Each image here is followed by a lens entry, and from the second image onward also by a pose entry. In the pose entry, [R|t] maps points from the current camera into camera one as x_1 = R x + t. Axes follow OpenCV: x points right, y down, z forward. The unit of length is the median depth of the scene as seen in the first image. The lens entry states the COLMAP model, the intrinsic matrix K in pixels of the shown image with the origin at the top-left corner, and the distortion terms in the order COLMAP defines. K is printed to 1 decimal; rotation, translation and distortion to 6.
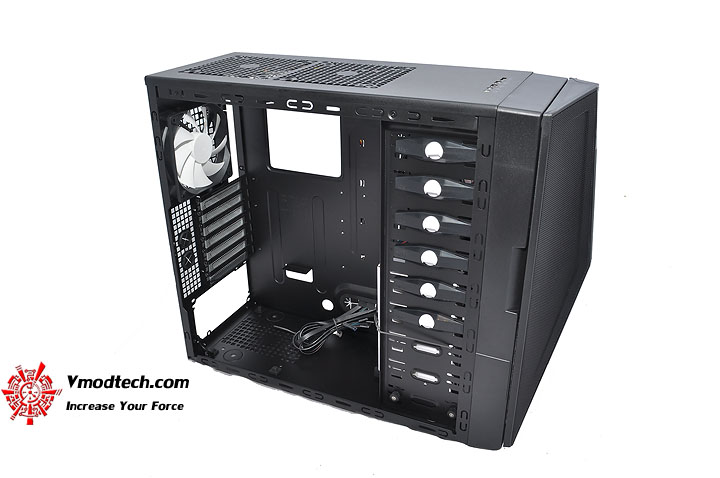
lens RADIAL K [[610.7, 0, 359.8], [0, 610.7, 235.8], [0, 0, 1]] dist [-0.088449, -0.007308]
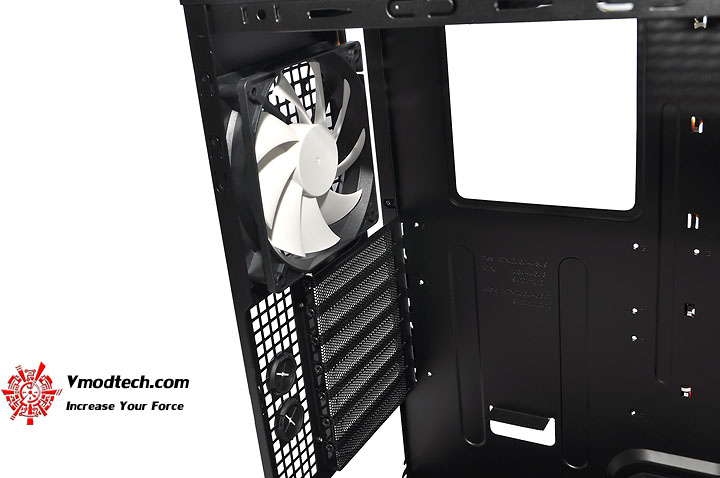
lens RADIAL K [[840.8, 0, 356.8], [0, 840.8, 240.0], [0, 0, 1]] dist [-0.007264, 0.000000]
pose [[0.991075, -0.059146, -0.119466, -0.157712], [0.051644, 0.996551, -0.064948, -0.047950], [0.122896, 0.058199, 0.990712, 0.406138]]
